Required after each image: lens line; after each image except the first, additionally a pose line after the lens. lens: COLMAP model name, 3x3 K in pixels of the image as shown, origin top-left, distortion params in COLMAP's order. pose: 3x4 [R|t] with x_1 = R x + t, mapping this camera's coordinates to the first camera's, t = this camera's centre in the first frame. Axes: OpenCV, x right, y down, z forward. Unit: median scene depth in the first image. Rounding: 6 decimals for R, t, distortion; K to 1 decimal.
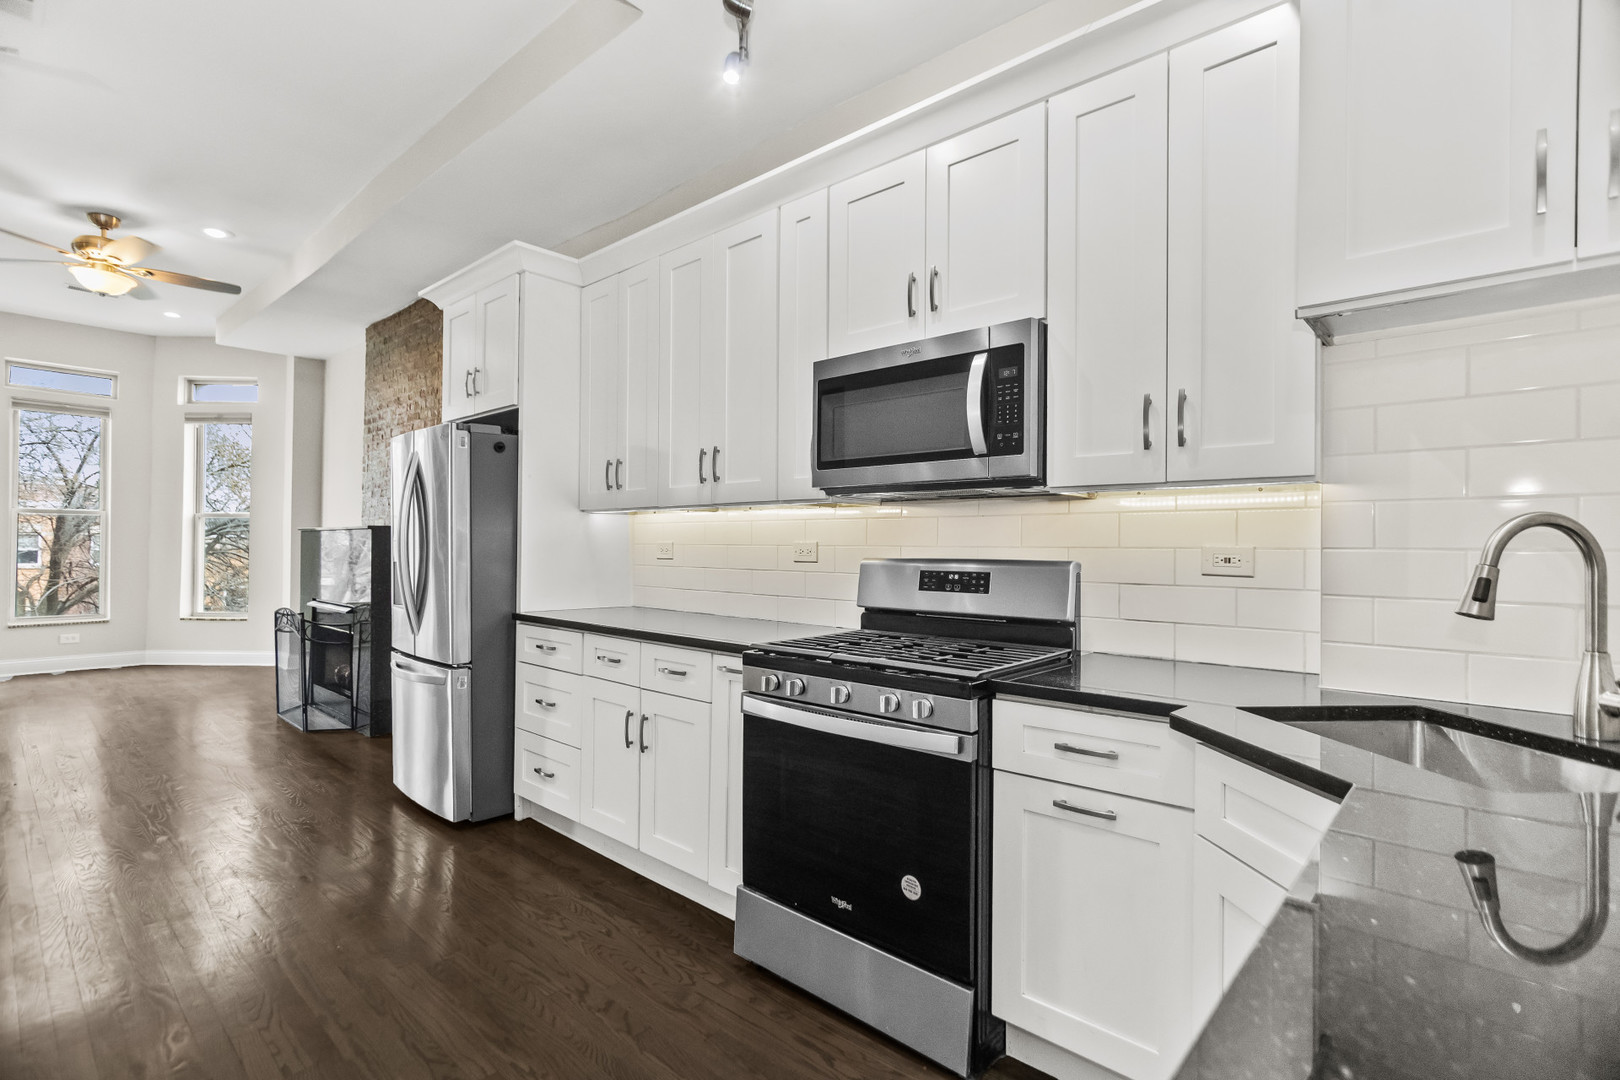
lens RADIAL K [[763.1, 0, 797.5], [0, 763.1, 538.8], [0, 0, 1]] dist [-0.012947, 0.009310]
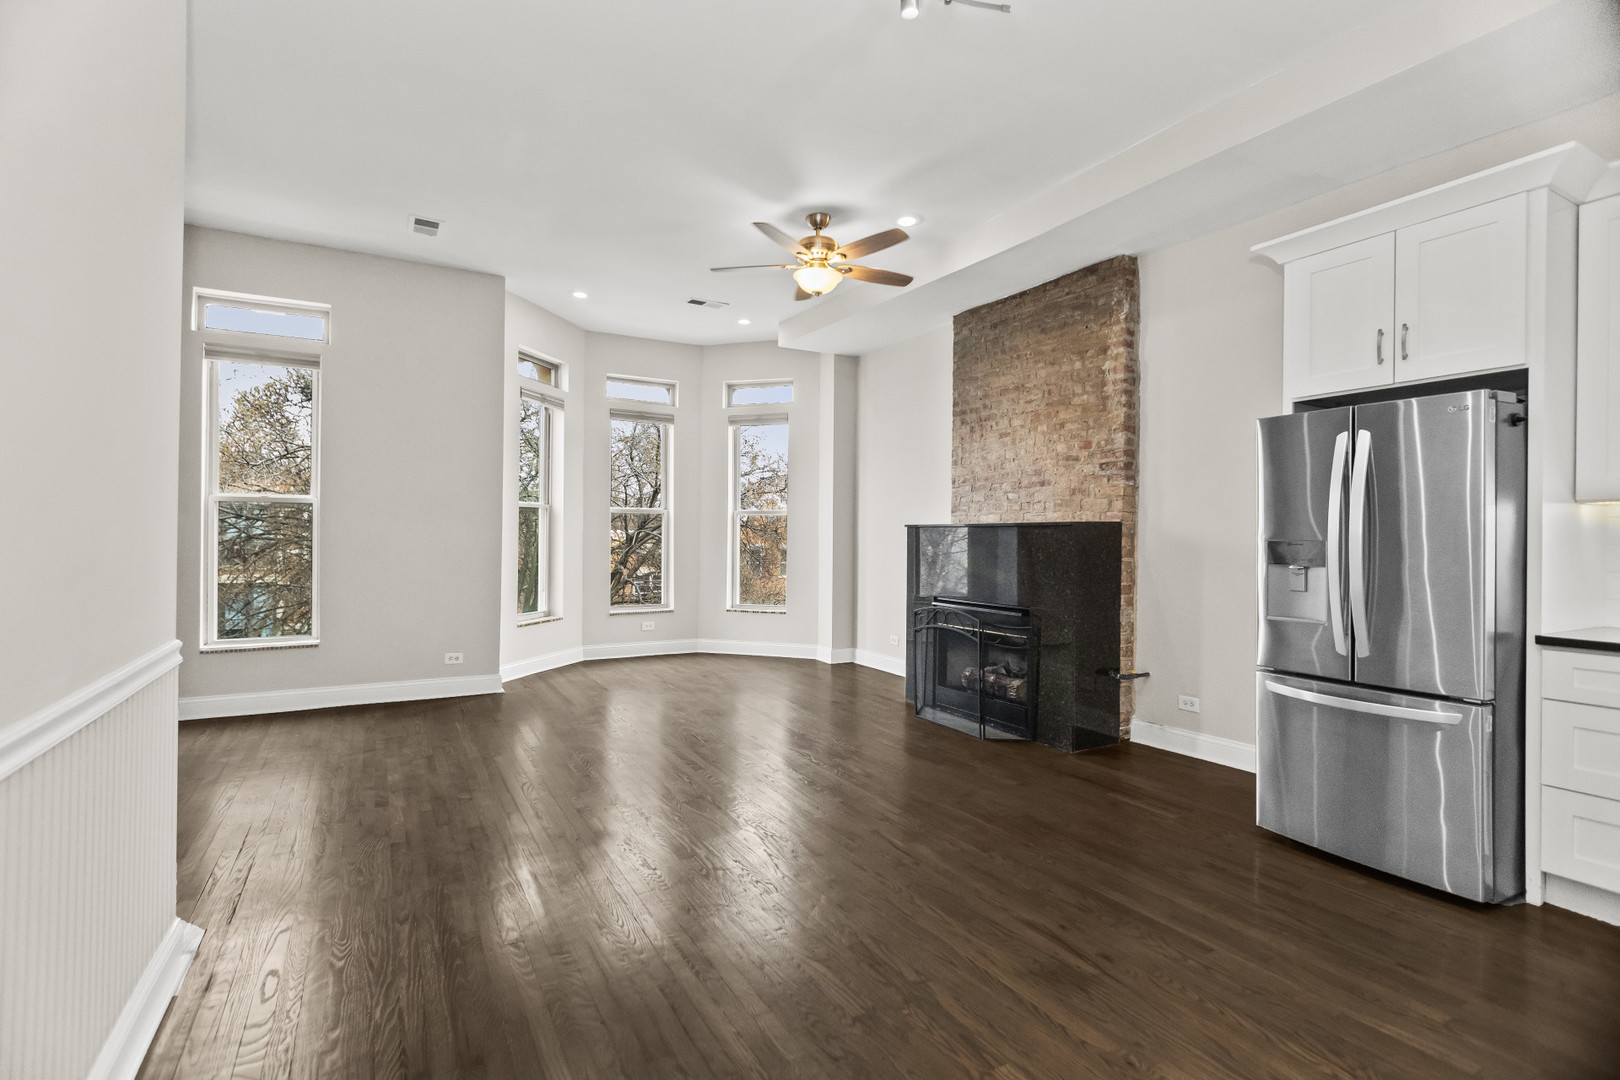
lens RADIAL K [[763.1, 0, 797.5], [0, 763.1, 538.8], [0, 0, 1]] dist [-0.012947, 0.009310]
pose [[0.949798, -0.000885, -0.312862, -0.945587], [0.004137, 0.999944, 0.009730, -0.011589], [0.312836, -0.010536, 0.949749, 0.046848]]
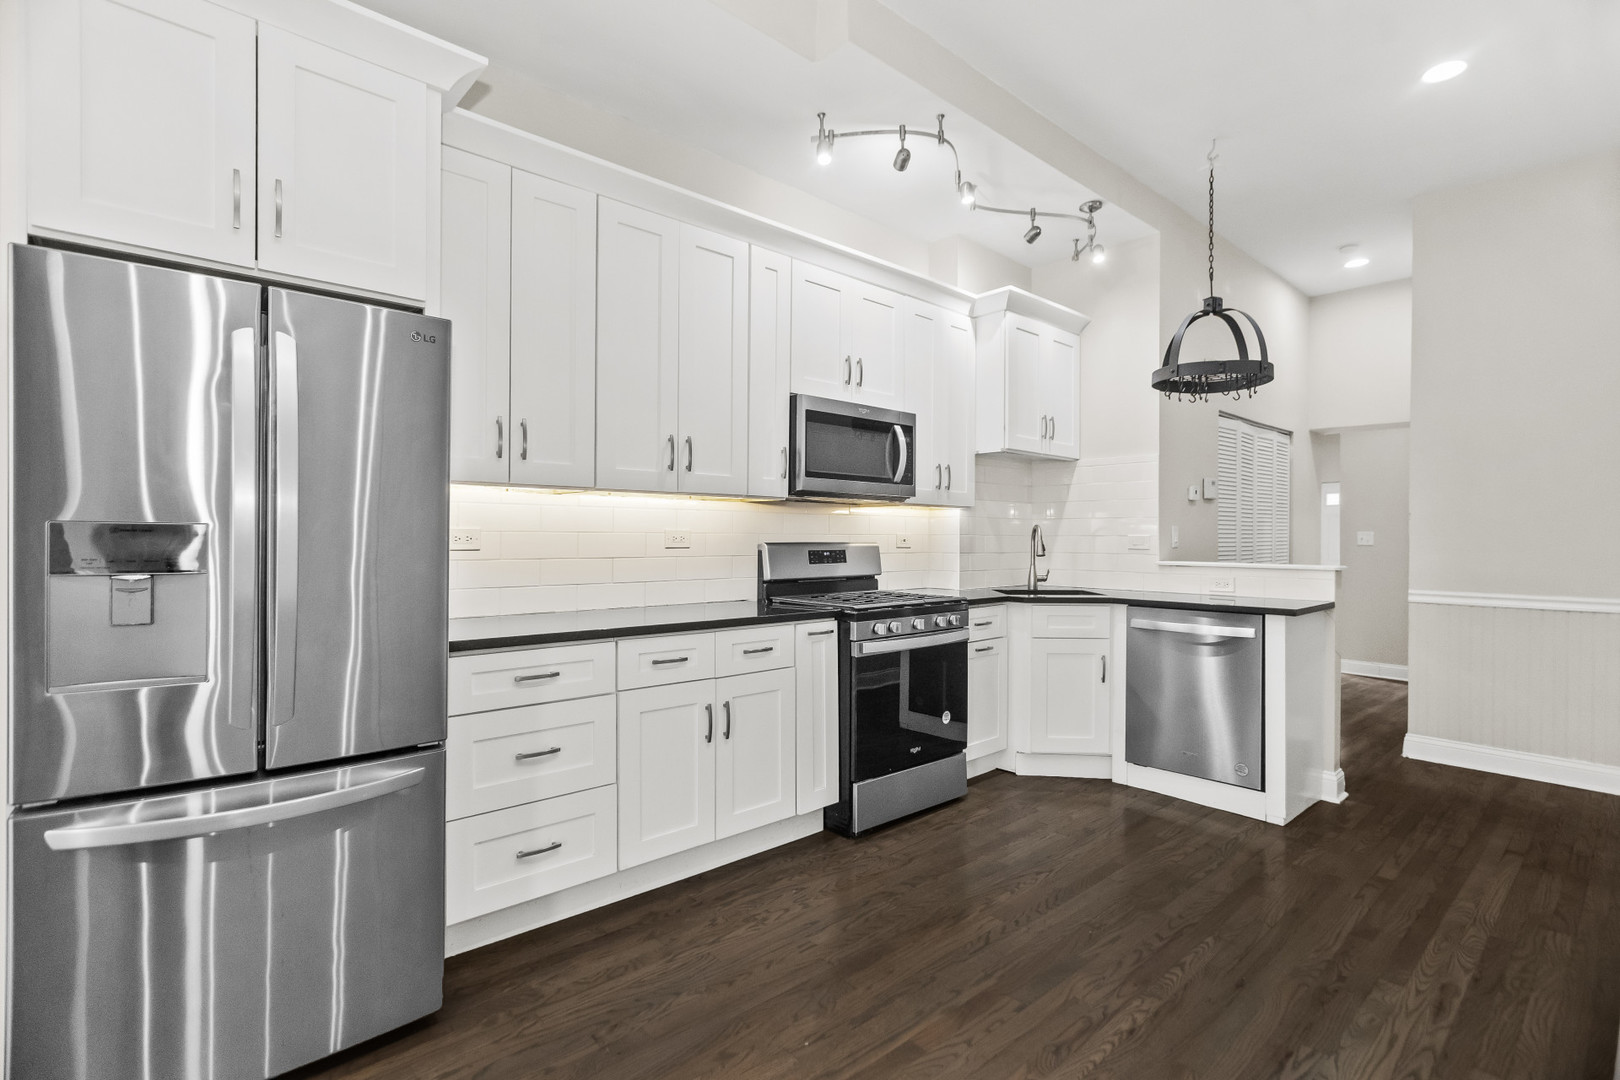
lens RADIAL K [[768.7, 0, 798.1], [0, 768.7, 537.1], [0, 0, 1]] dist [-0.002434, 0.000211]
pose [[0.099051, -0.008710, 0.995044, -1.089473], [-0.015042, 0.999834, 0.010249, 0.001020], [-0.994969, -0.015983, 0.098904, 0.731217]]
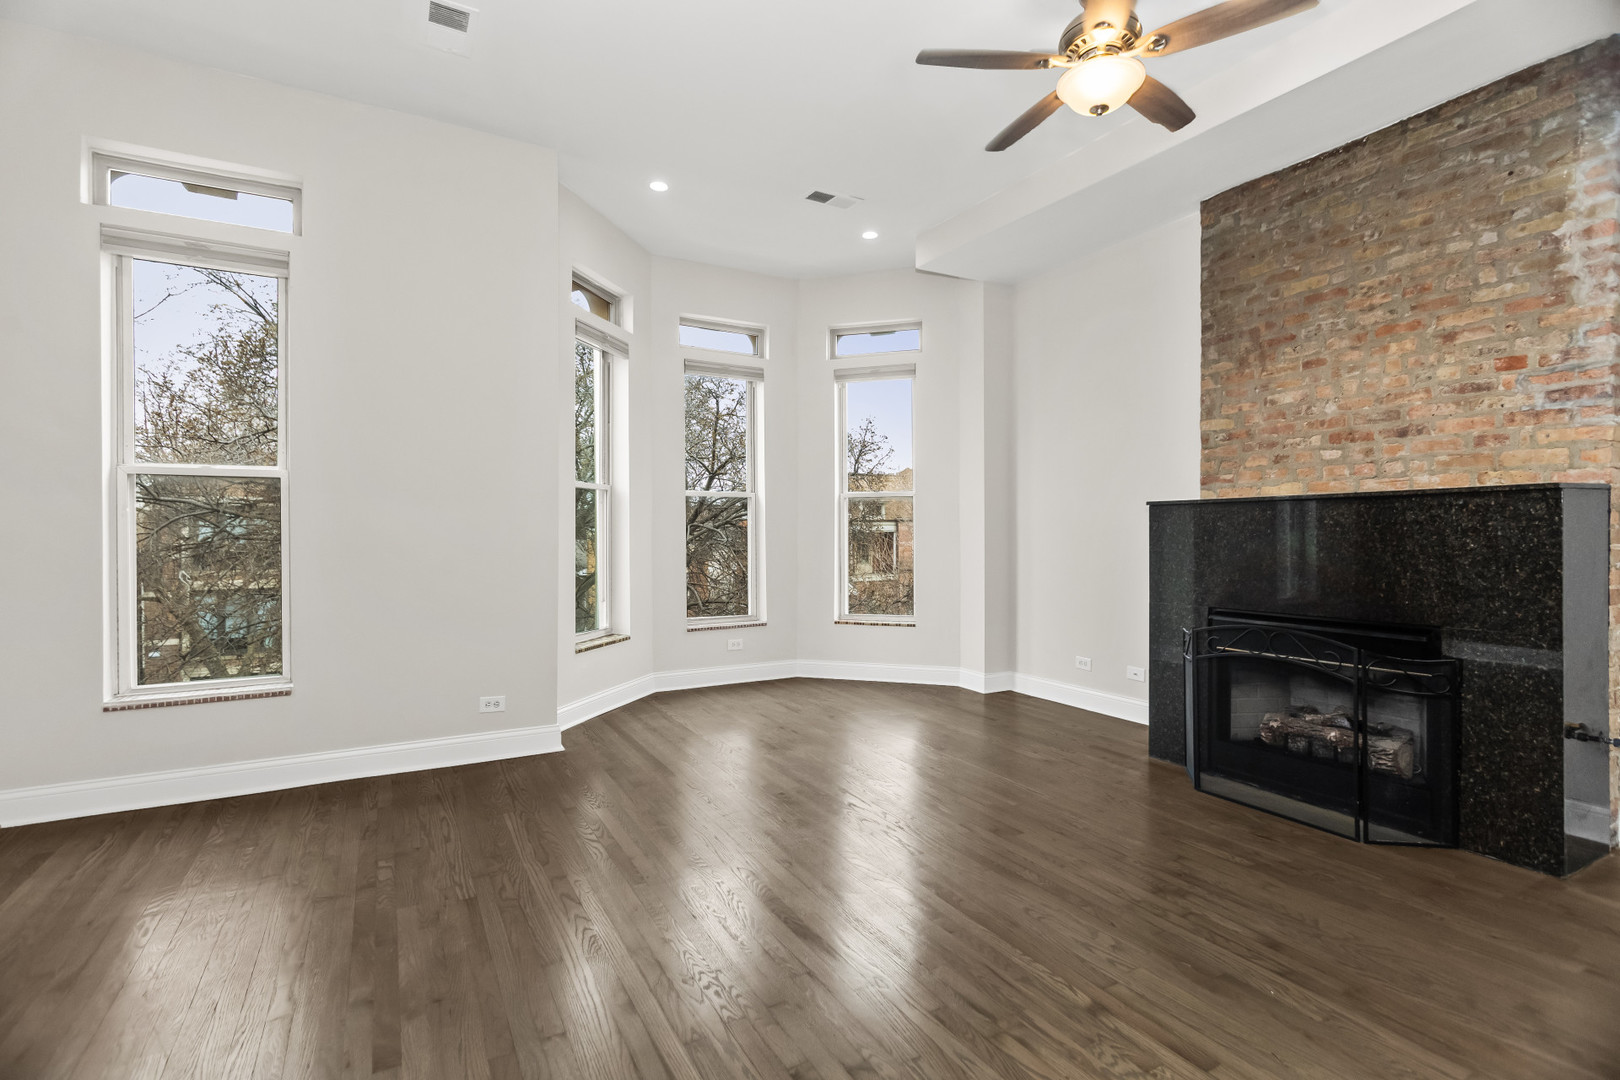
lens RADIAL K [[763.1, 0, 797.5], [0, 763.1, 538.8], [0, 0, 1]] dist [-0.012947, 0.009310]
pose [[0.947216, -0.010833, -0.320414, -1.442952], [0.015421, 0.999812, 0.011786, 0.012303], [0.320226, -0.016105, 0.947204, 0.520978]]
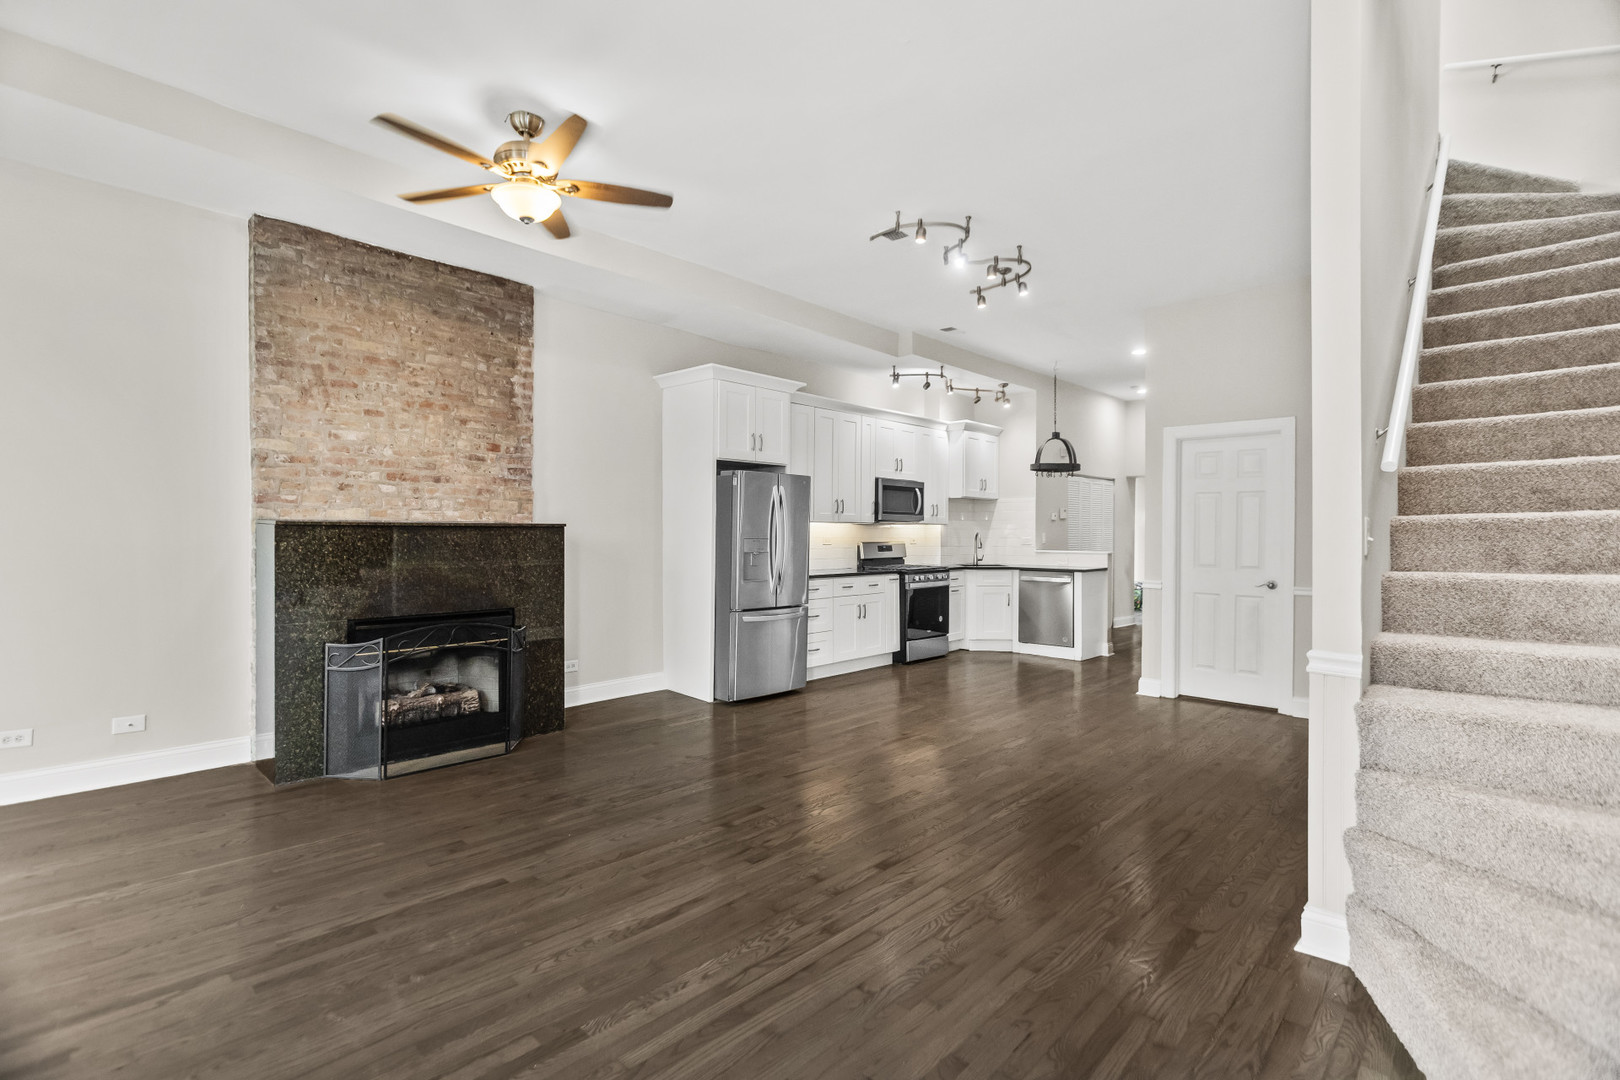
lens RADIAL K [[763.1, 0, 797.5], [0, 763.1, 538.8], [0, 0, 1]] dist [-0.012947, 0.009310]
pose [[0.011995, -0.017476, 0.999775, -2.542954], [-0.014691, 0.999736, 0.017651, -0.031936], [-0.999820, -0.014900, 0.011735, 1.085587]]
